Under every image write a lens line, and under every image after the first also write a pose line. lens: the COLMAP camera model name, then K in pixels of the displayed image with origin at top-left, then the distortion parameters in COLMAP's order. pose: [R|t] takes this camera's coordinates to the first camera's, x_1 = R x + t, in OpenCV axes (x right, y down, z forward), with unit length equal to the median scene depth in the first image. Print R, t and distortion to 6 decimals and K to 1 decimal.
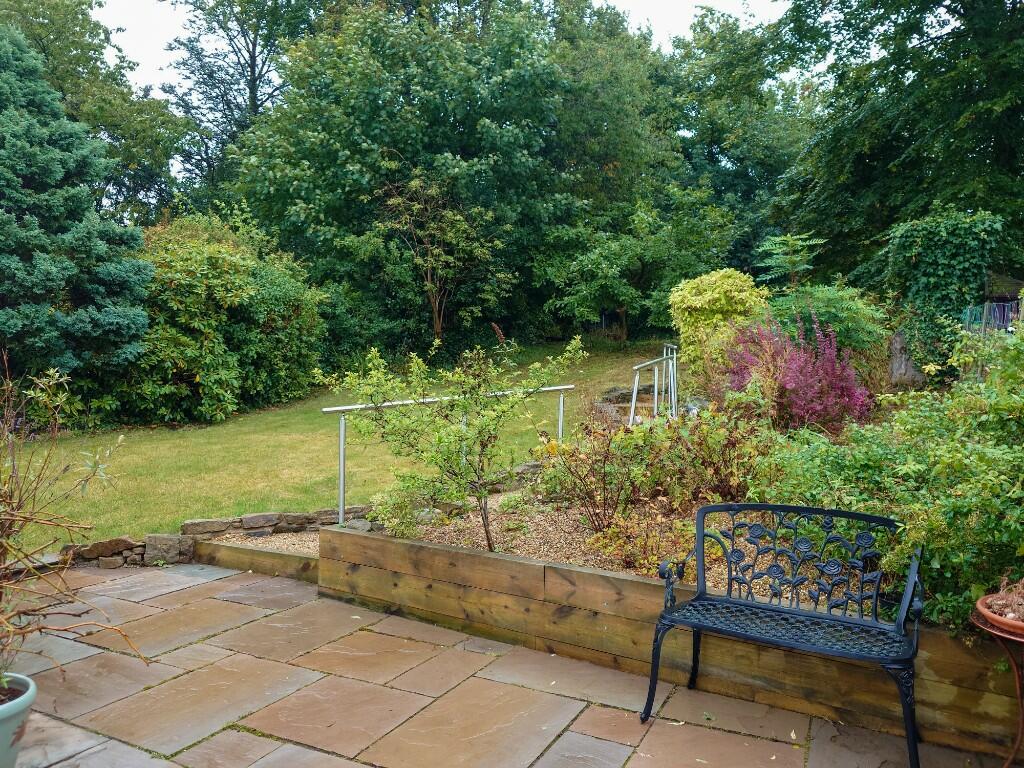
lens RADIAL K [[741.8, 0, 512.0], [0, 741.8, 384.0], [0, 0, 1]] dist [0.000975, -0.001498]
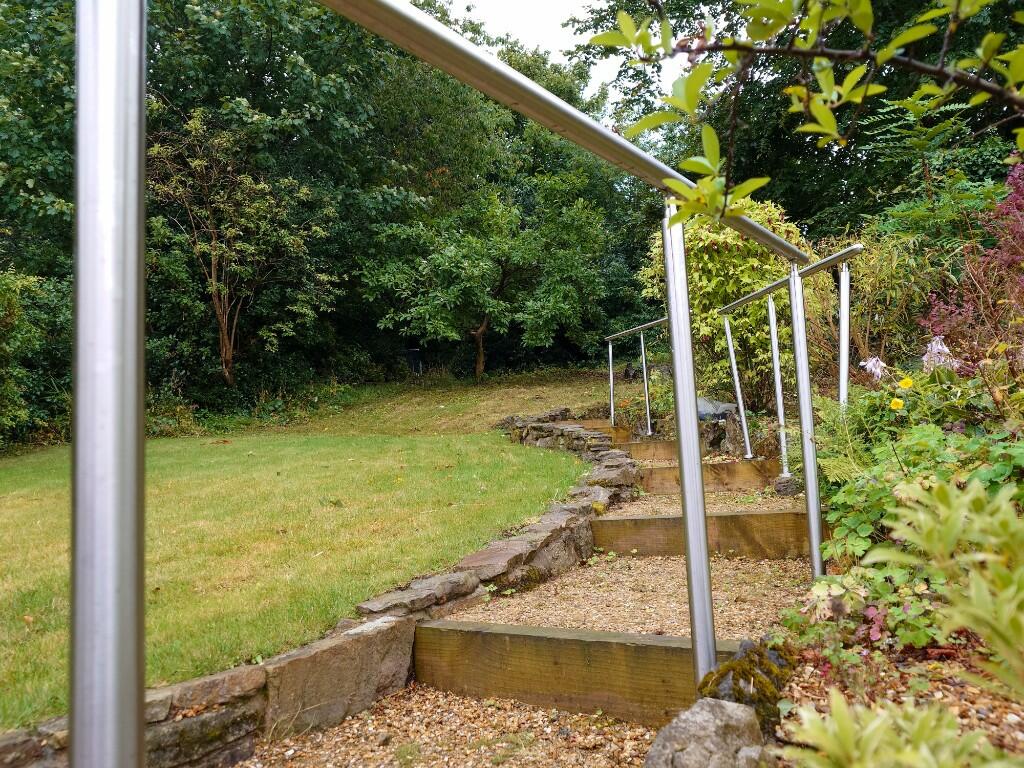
lens RADIAL K [[741.8, 0, 512.0], [0, 741.8, 384.0], [0, 0, 1]] dist [0.000975, -0.001498]
pose [[0.949235, -0.025689, 0.313516, -0.067400], [0.060462, 0.992976, -0.101701, 0.037430], [-0.308701, 0.115494, 0.944121, 0.286049]]
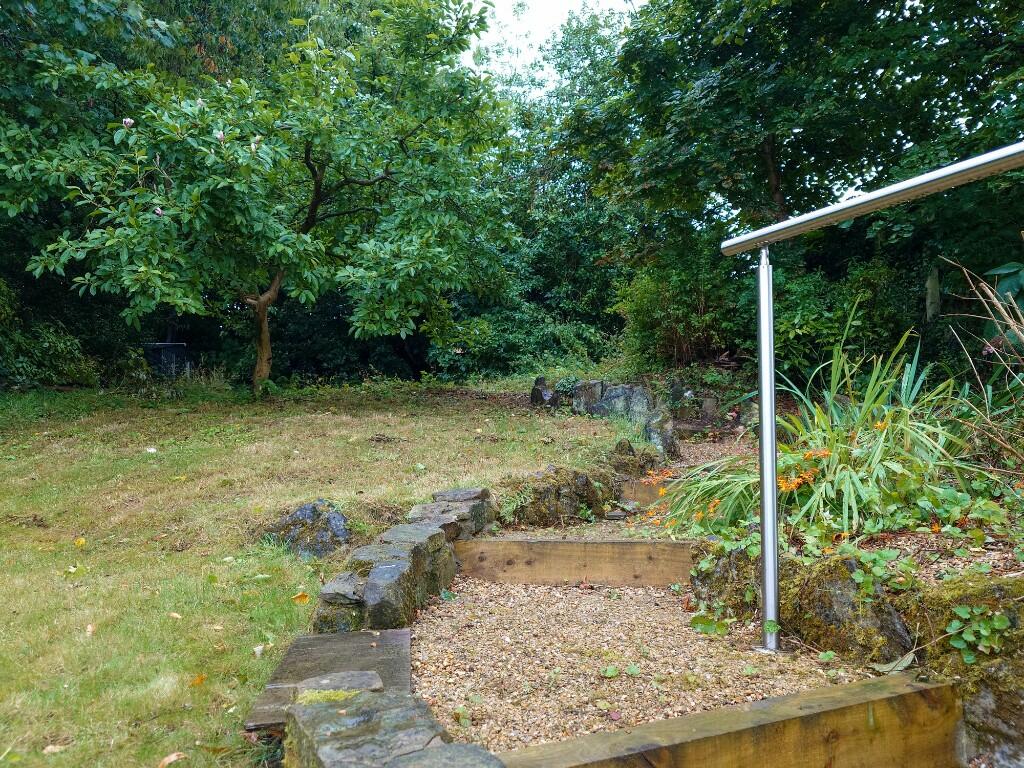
lens RADIAL K [[965.2, 0, 512.0], [0, 965.2, 384.0], [0, 0, 1]] dist [-0.004849, -0.007236]
pose [[0.890534, 0.028213, 0.454042, 0.043286], [0.026726, 0.993107, -0.114127, 0.003048], [-0.454132, 0.113769, 0.883641, 0.550778]]
